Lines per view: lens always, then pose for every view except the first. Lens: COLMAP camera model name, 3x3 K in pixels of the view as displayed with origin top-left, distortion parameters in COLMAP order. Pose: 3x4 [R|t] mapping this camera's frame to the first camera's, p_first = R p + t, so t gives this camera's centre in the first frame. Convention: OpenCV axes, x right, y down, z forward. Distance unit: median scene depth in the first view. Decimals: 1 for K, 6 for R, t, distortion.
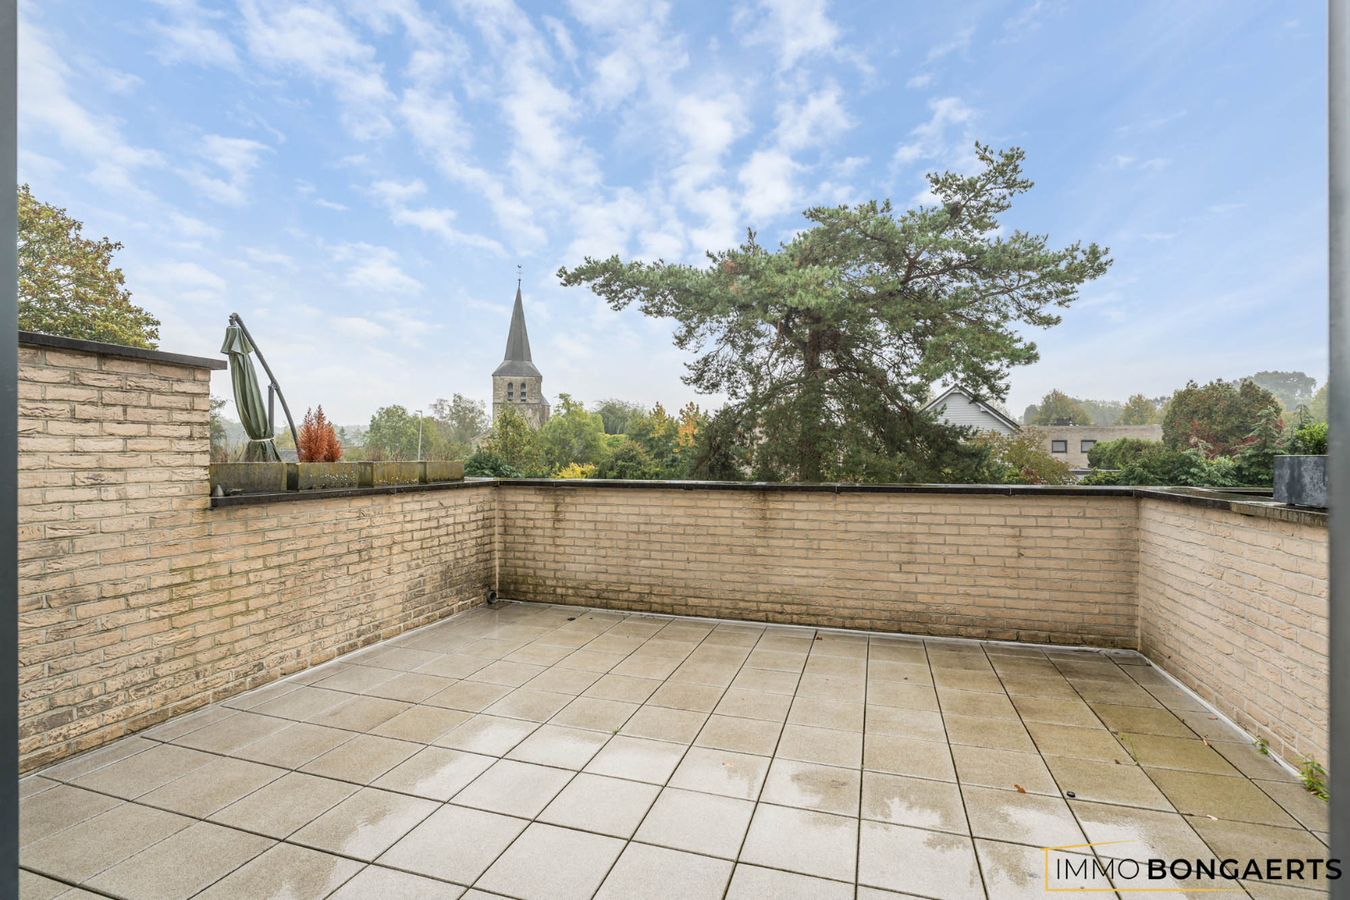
lens RADIAL K [[641.6, 0, 670.1], [0, 641.6, 453.8], [0, 0, 1]] dist [0.000720, -0.000053]
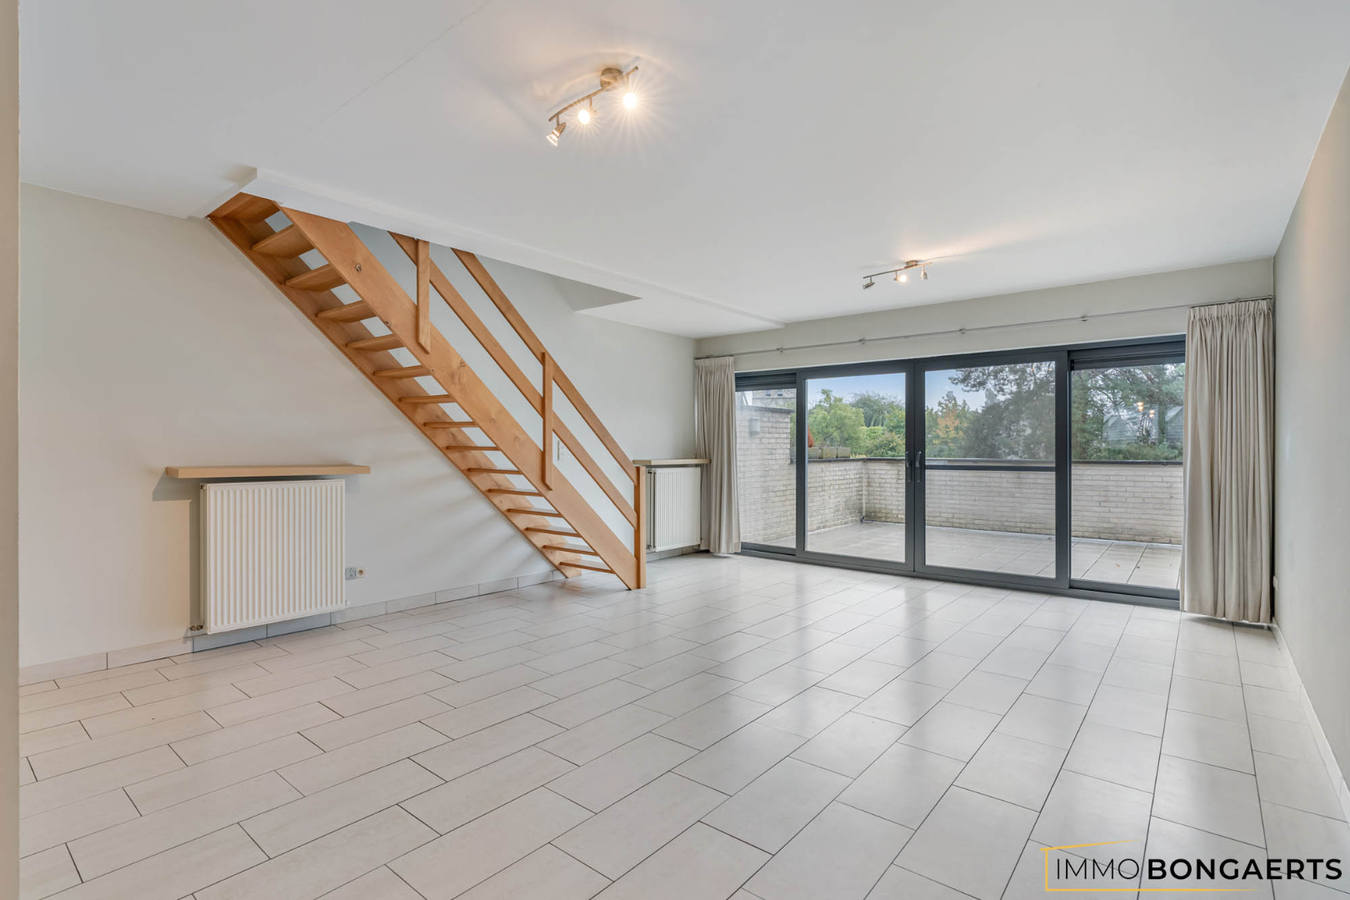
lens RADIAL K [[645.8, 0, 675.0], [0, 645.8, 450.0], [0, 0, 1]] dist [-0.027362, 0.000254]
pose [[0.932744, -0.000711, -0.360539, -0.123743], [0.003113, 0.999977, 0.006082, 0.005126], [0.360526, -0.006795, 0.932724, -1.168335]]
